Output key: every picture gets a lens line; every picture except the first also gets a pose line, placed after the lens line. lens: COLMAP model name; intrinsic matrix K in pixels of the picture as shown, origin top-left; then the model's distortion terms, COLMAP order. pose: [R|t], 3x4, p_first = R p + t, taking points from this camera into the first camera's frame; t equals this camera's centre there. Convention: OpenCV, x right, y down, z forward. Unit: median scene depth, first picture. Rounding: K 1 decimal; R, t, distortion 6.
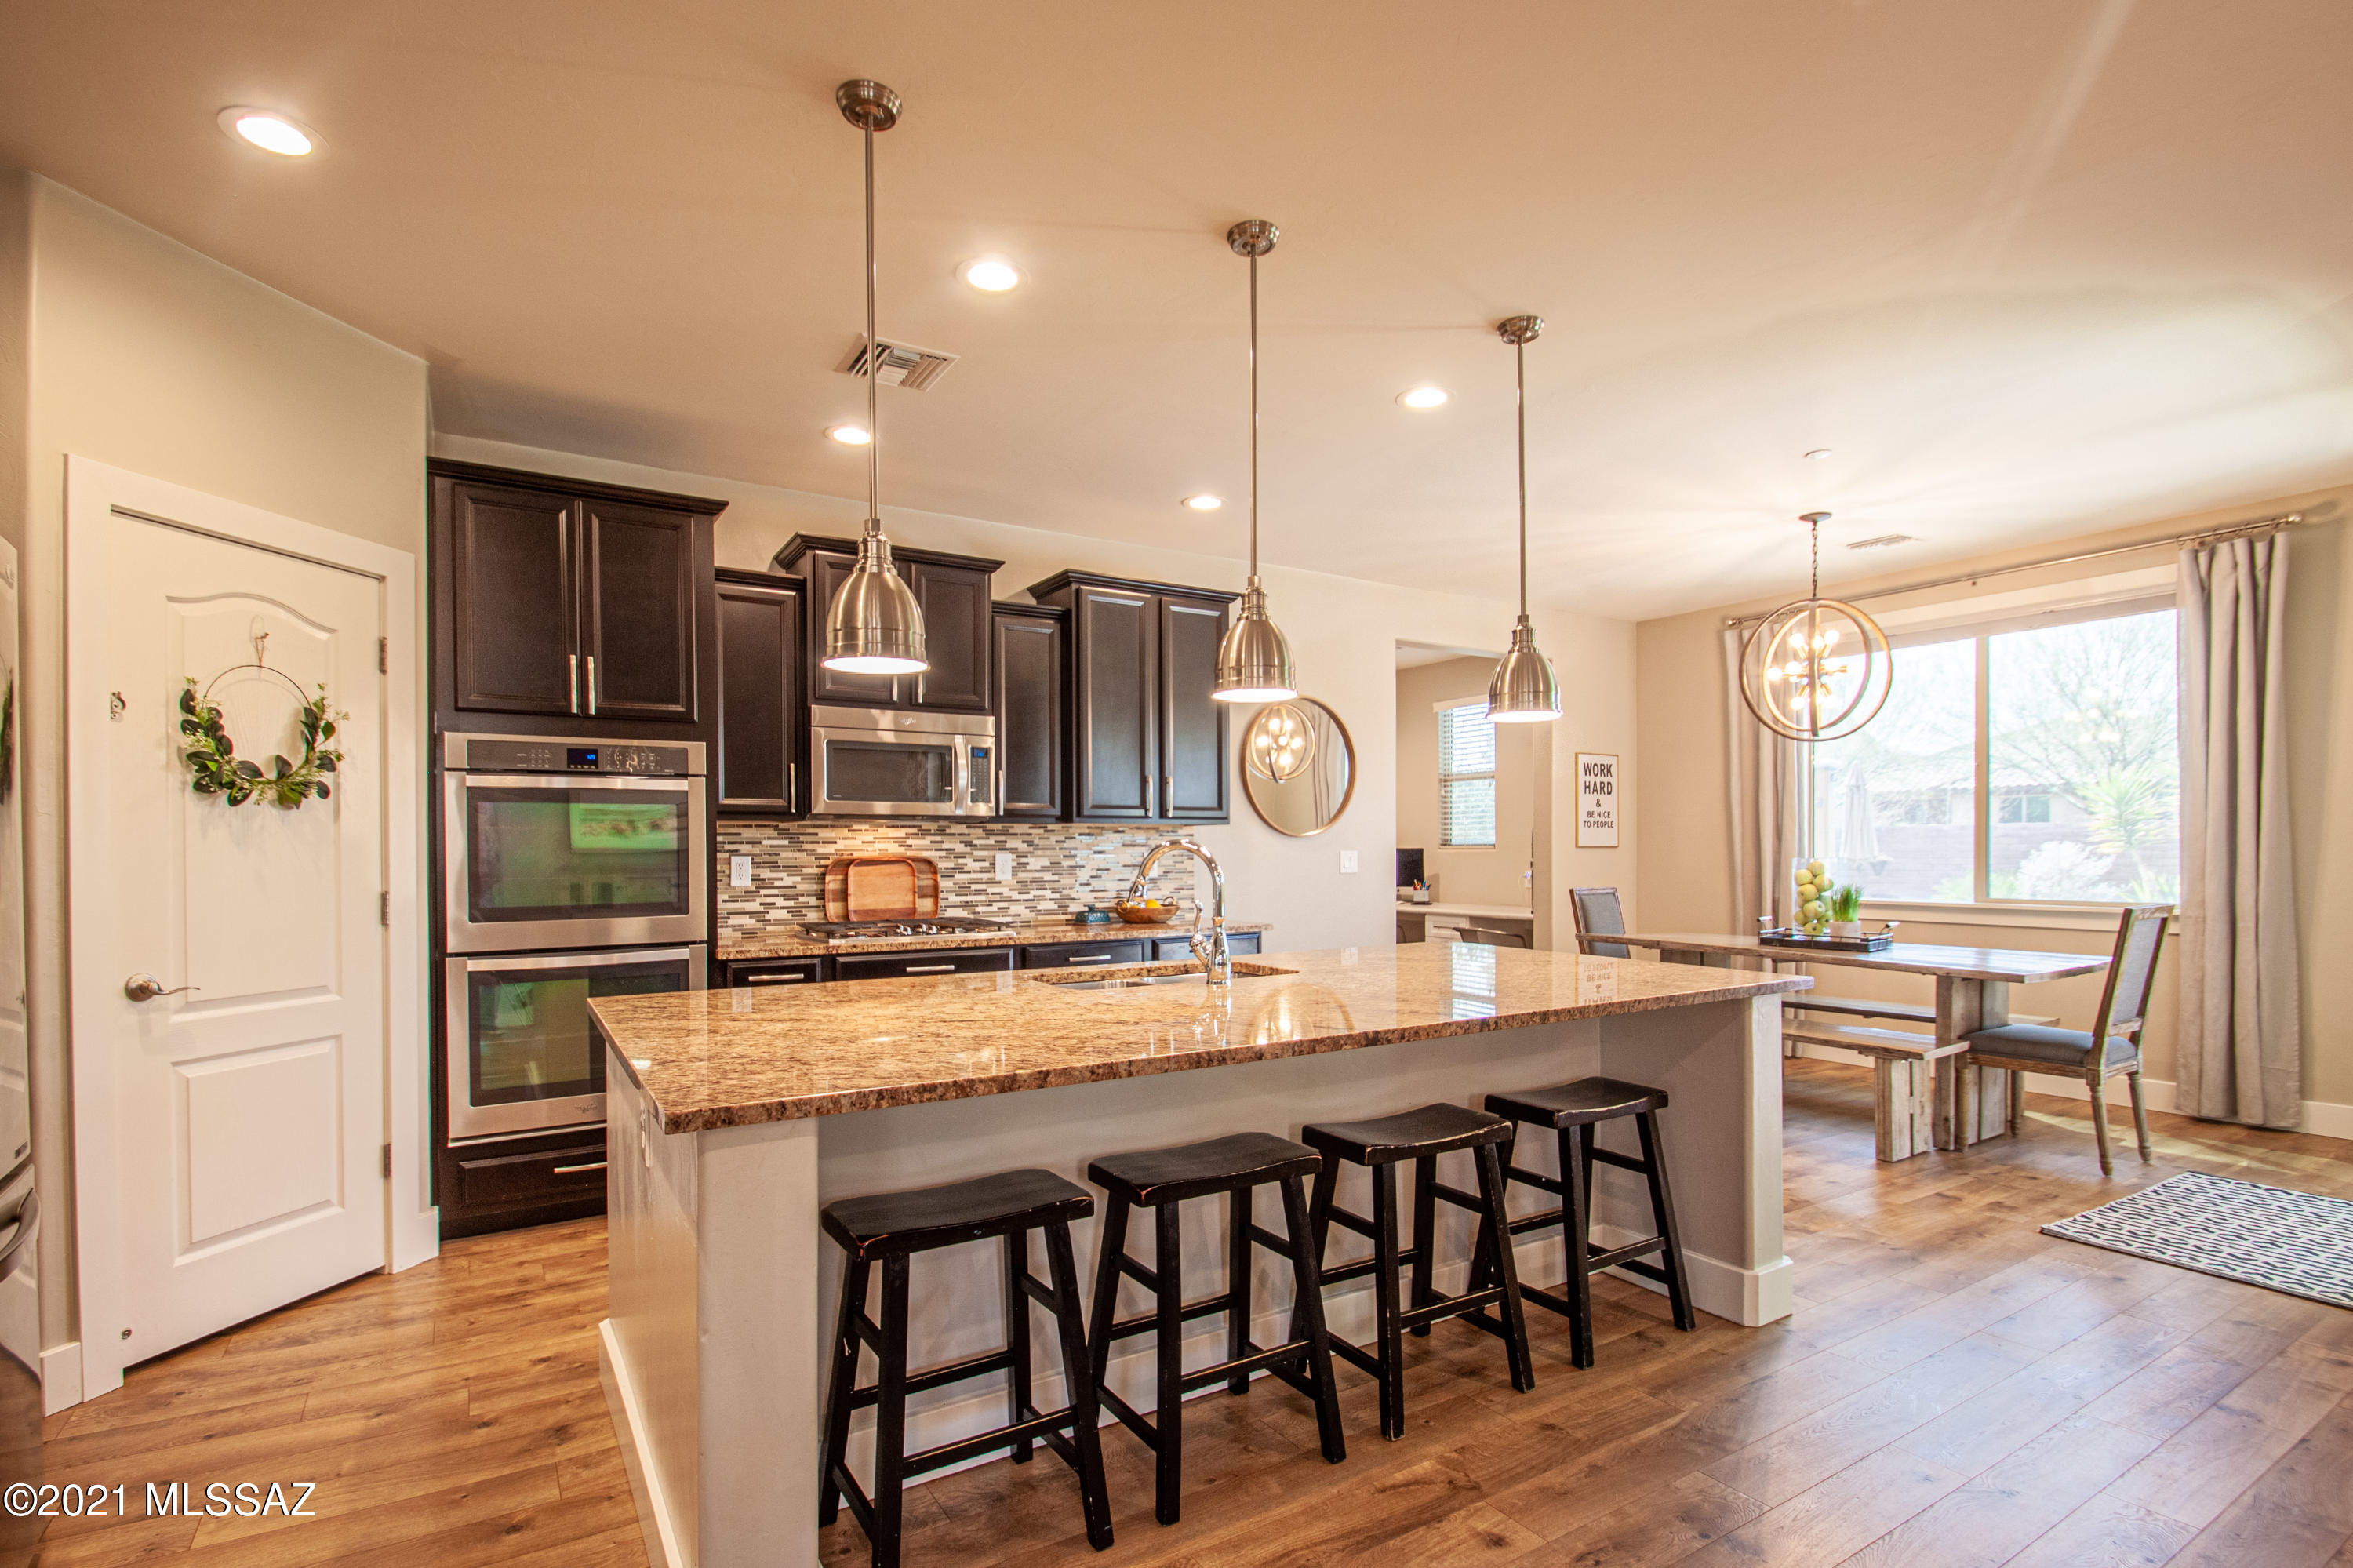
lens RADIAL K [[1107.3, 0, 1148.0], [0, 1107.3, 856.9], [0, 0, 1]] dist [0.002733, -0.012464]
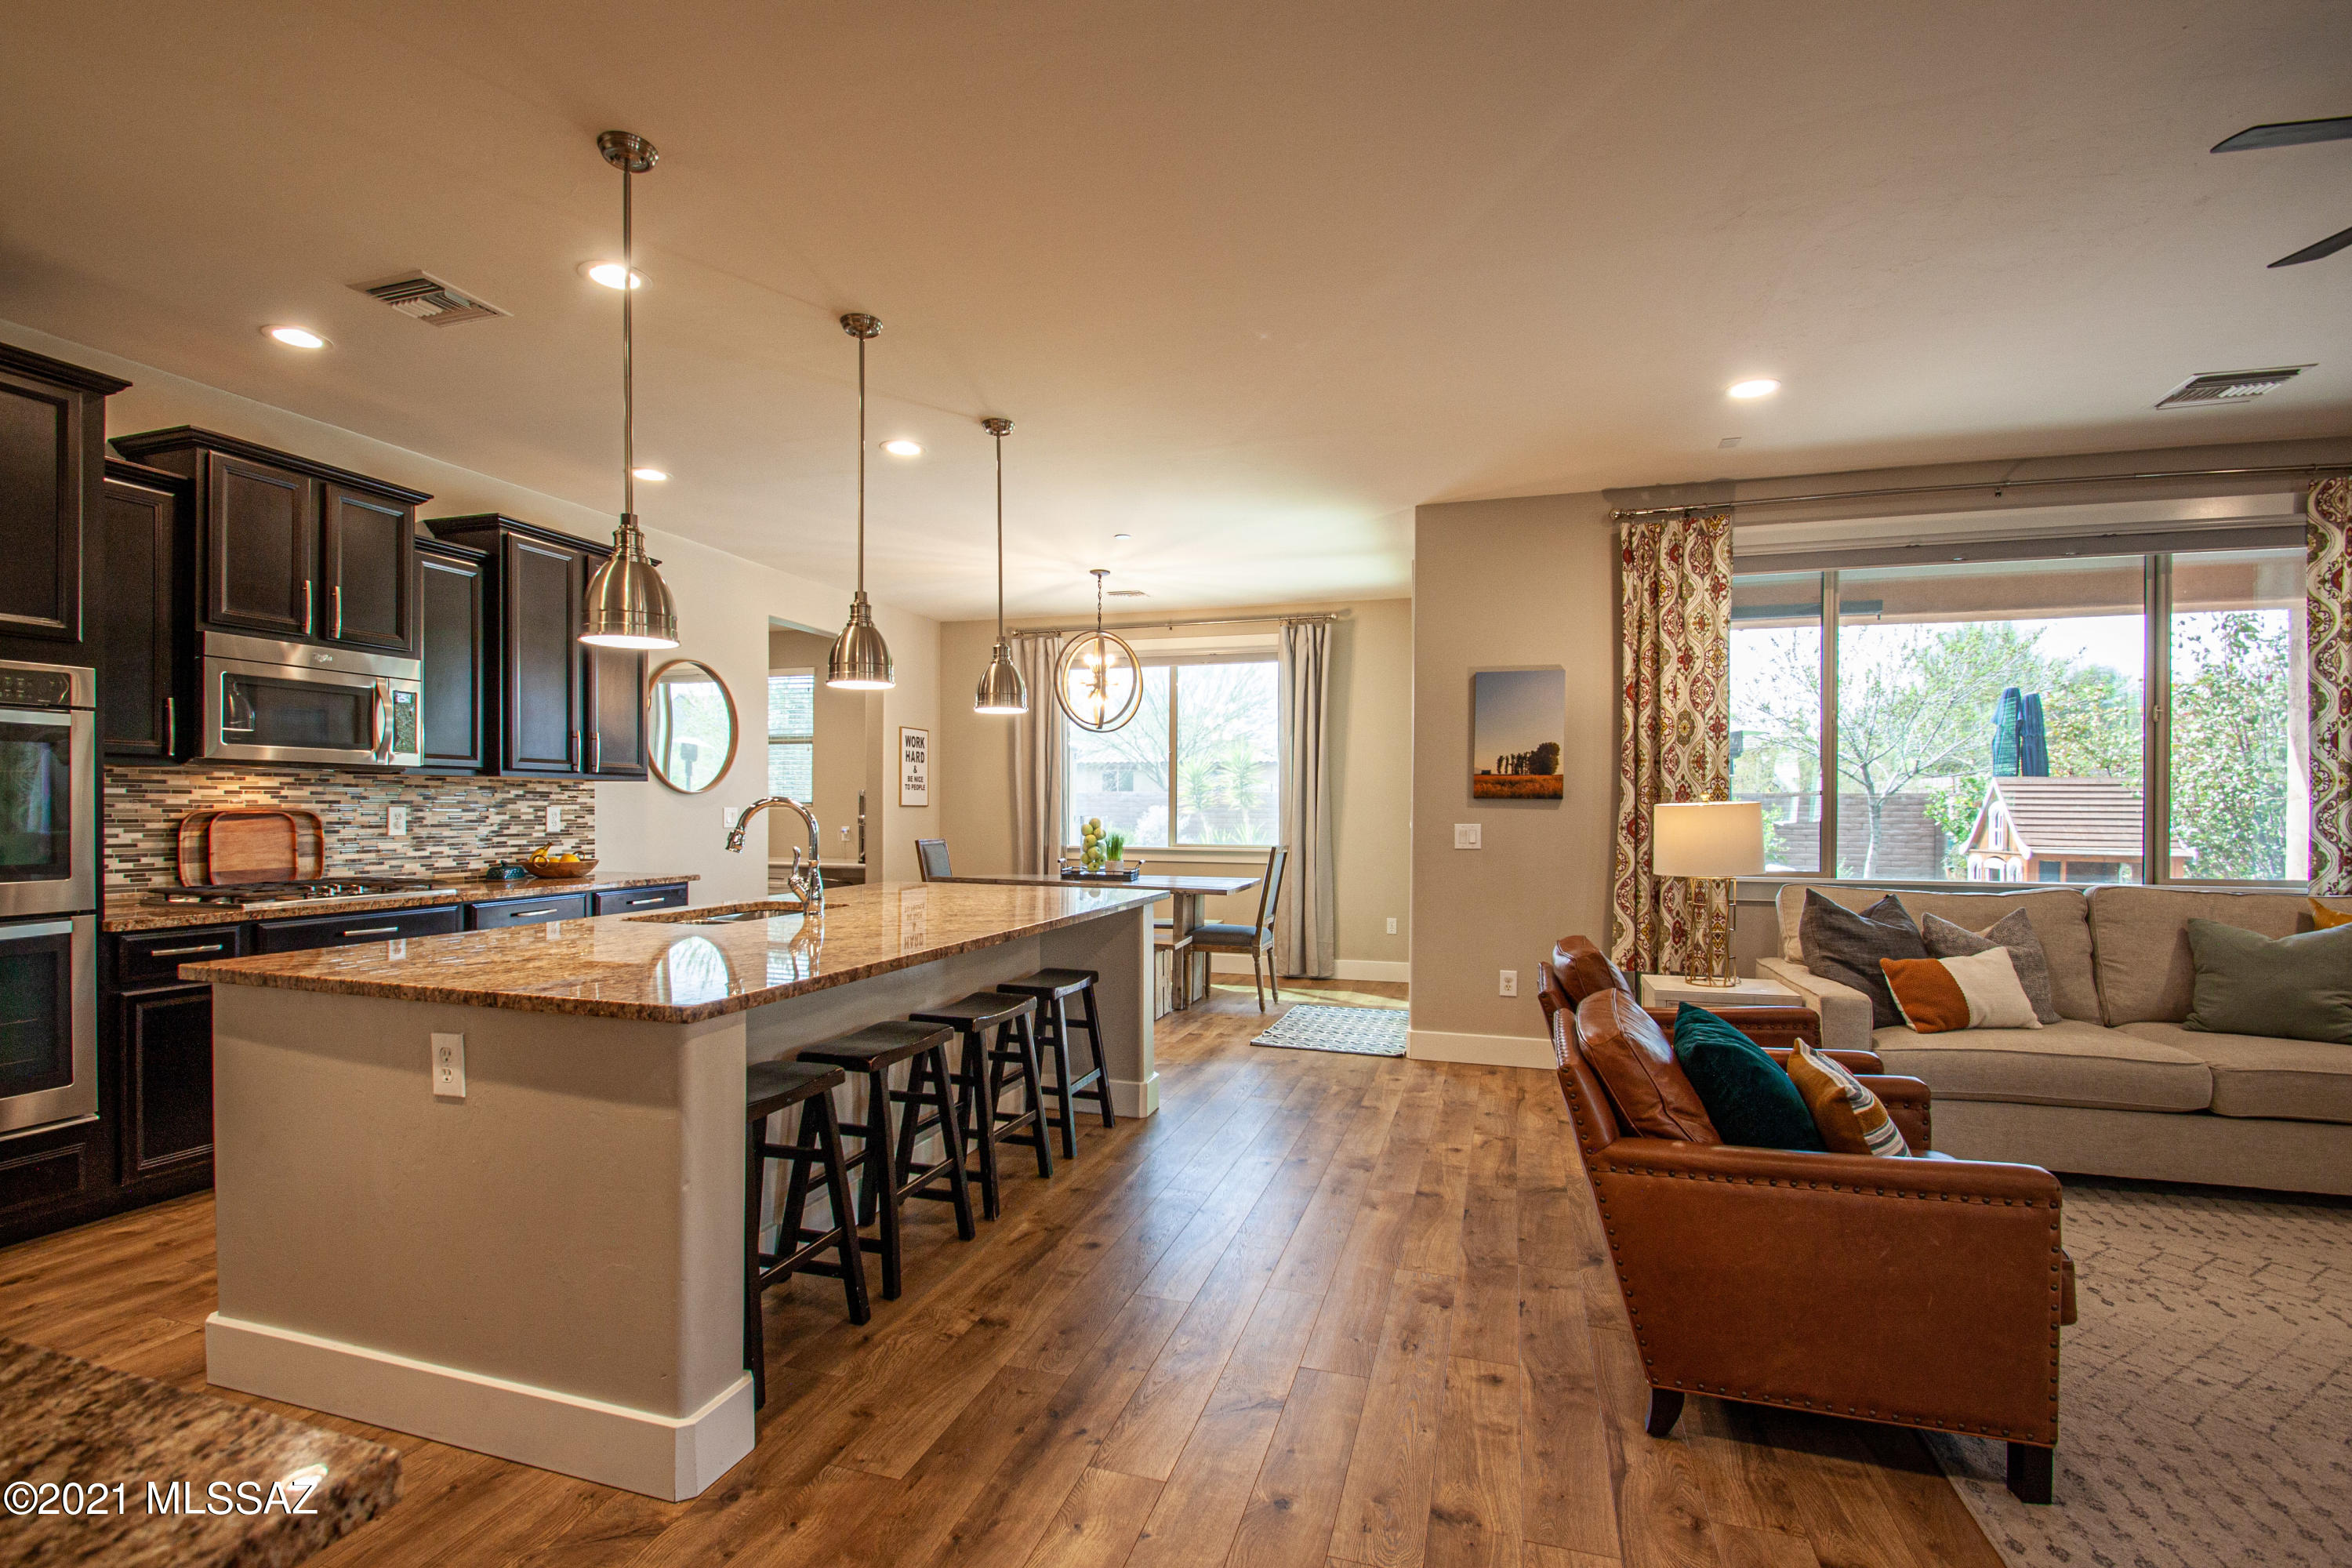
lens RADIAL K [[1105.5, 0, 1142.7], [0, 1105.5, 819.0], [0, 0, 1]] dist [0.000901, -0.006114]
pose [[0.757571, 0.002746, 0.652747, -0.282838], [-0.005231, 0.999985, 0.001863, 0.002296], [-0.652731, -0.004826, 0.757574, -0.102684]]
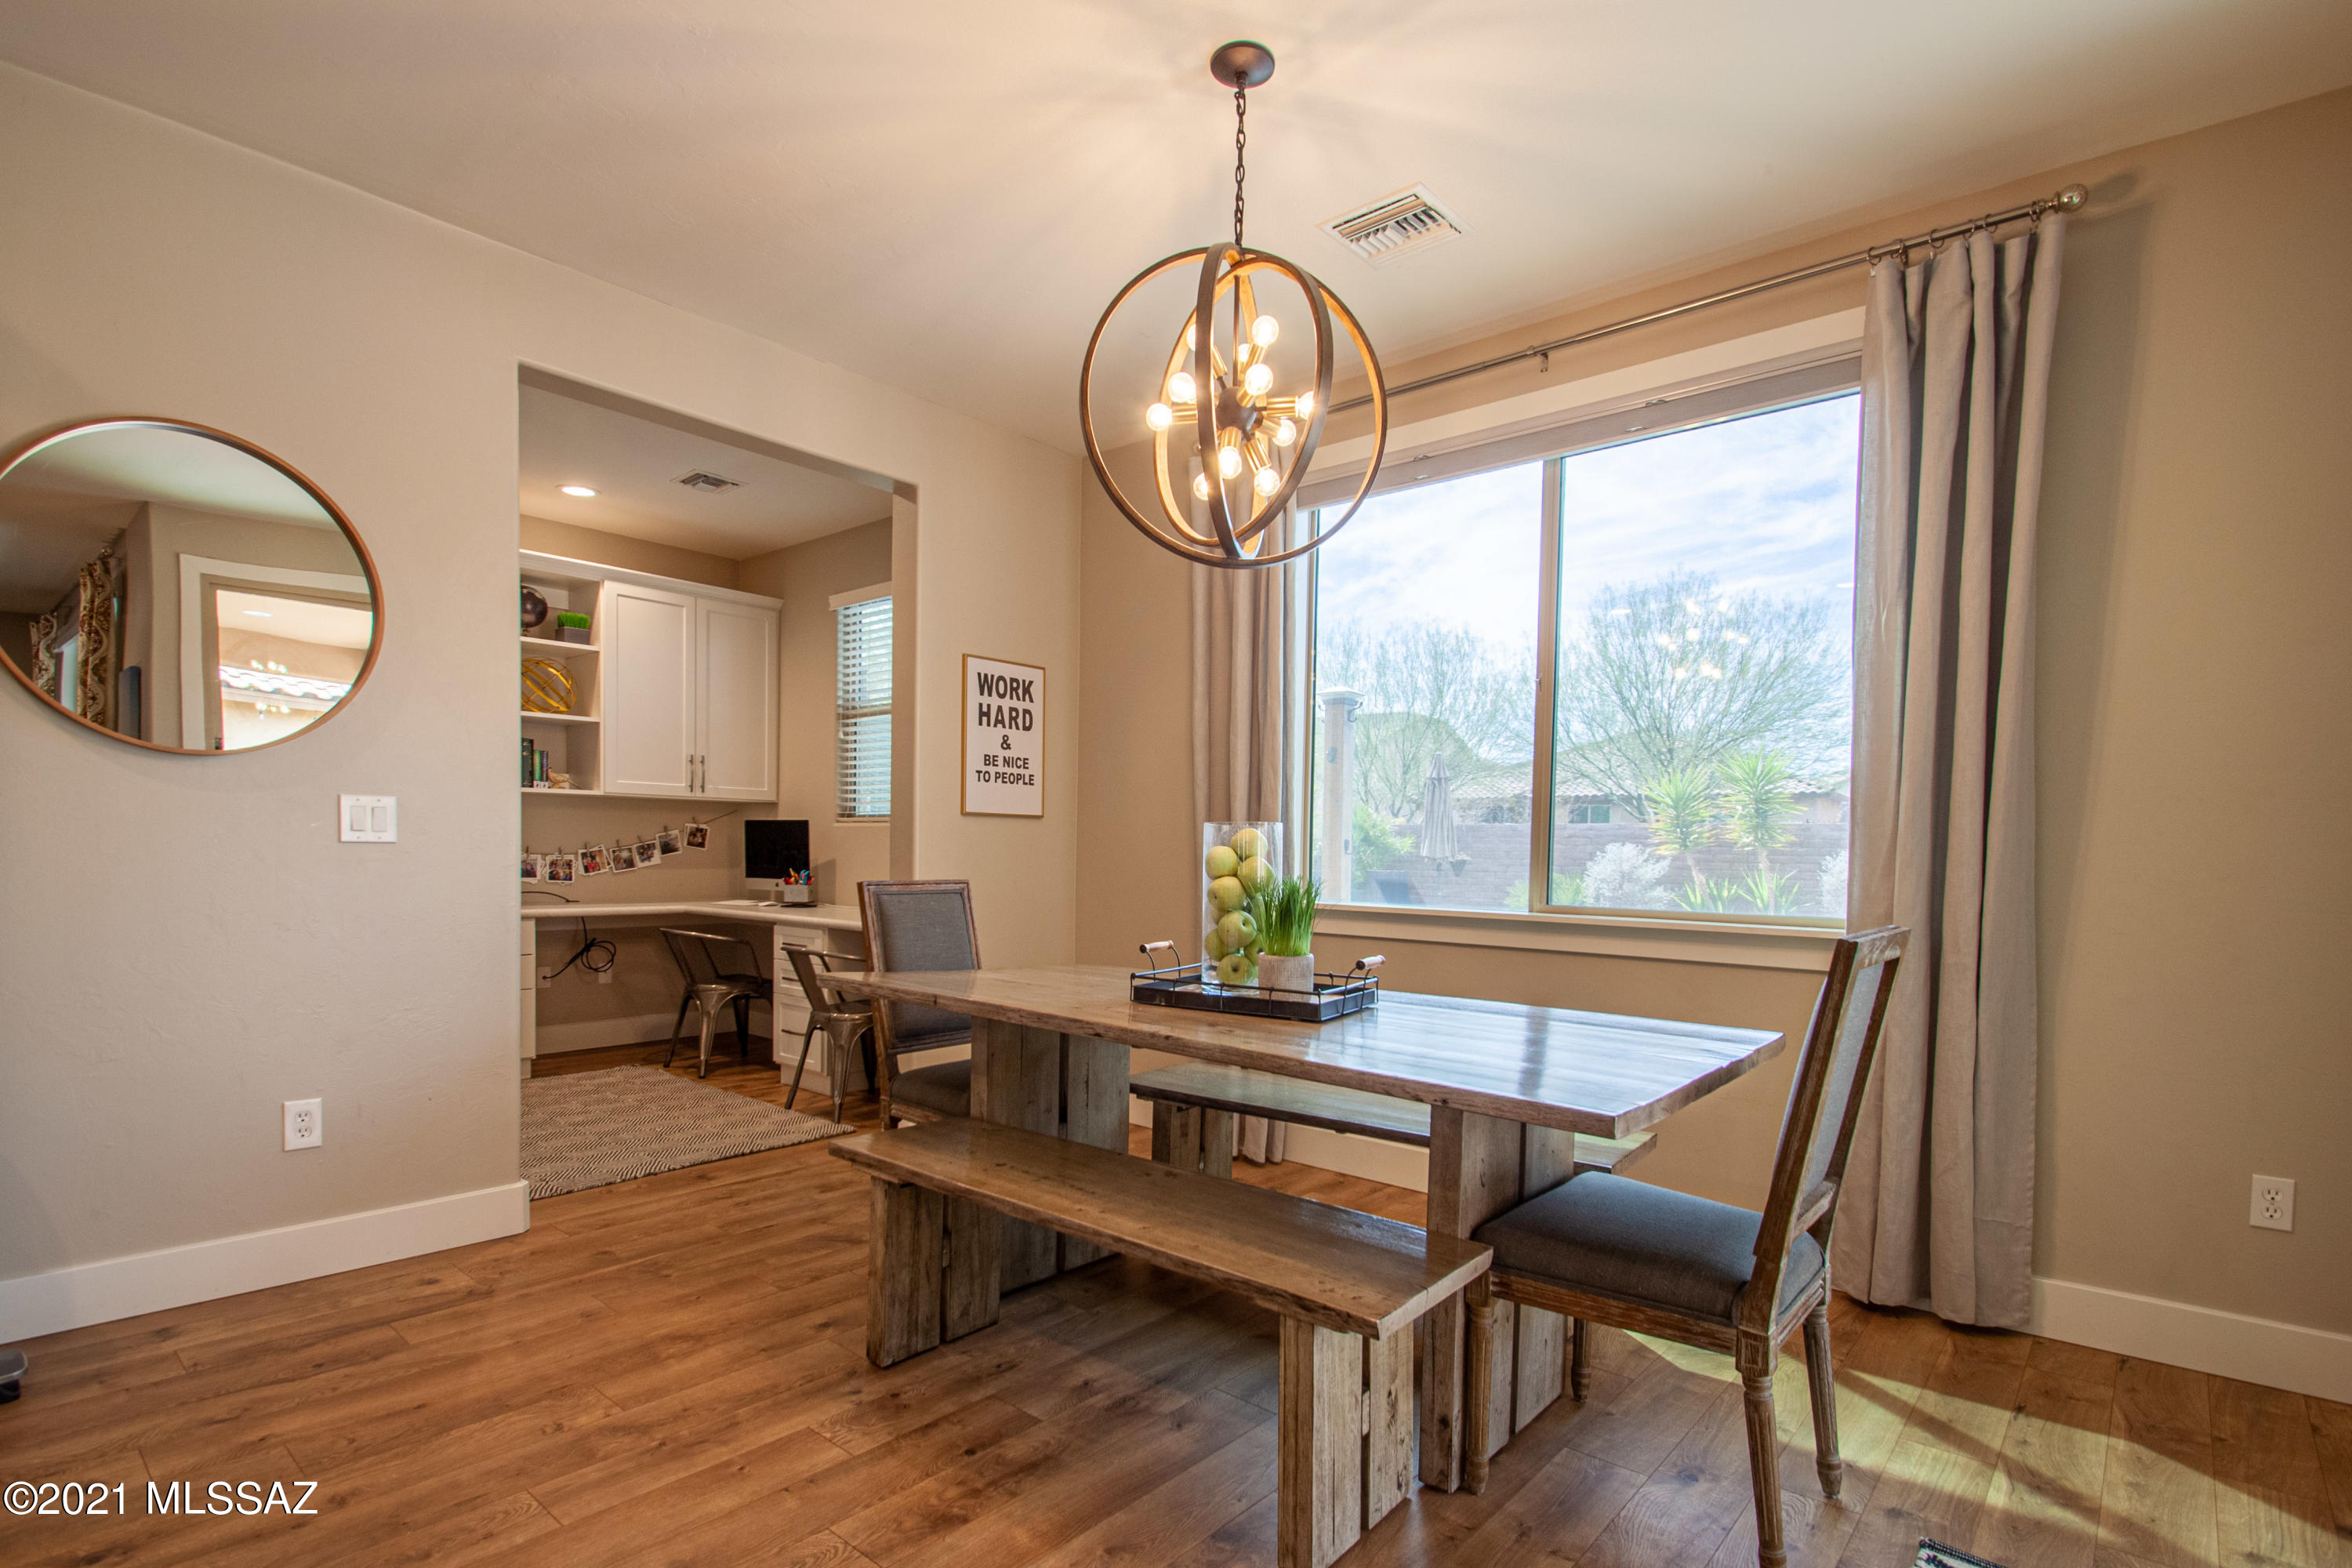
lens RADIAL K [[1116.6, 0, 1155.2], [0, 1116.6, 889.2], [0, 0, 1]] dist [0.029654, -0.020984]
pose [[0.953974, 0.008873, 0.299759, 0.455006], [-0.018237, 0.999429, 0.028454, 0.018820], [-0.299335, -0.032611, 0.953591, 0.587943]]
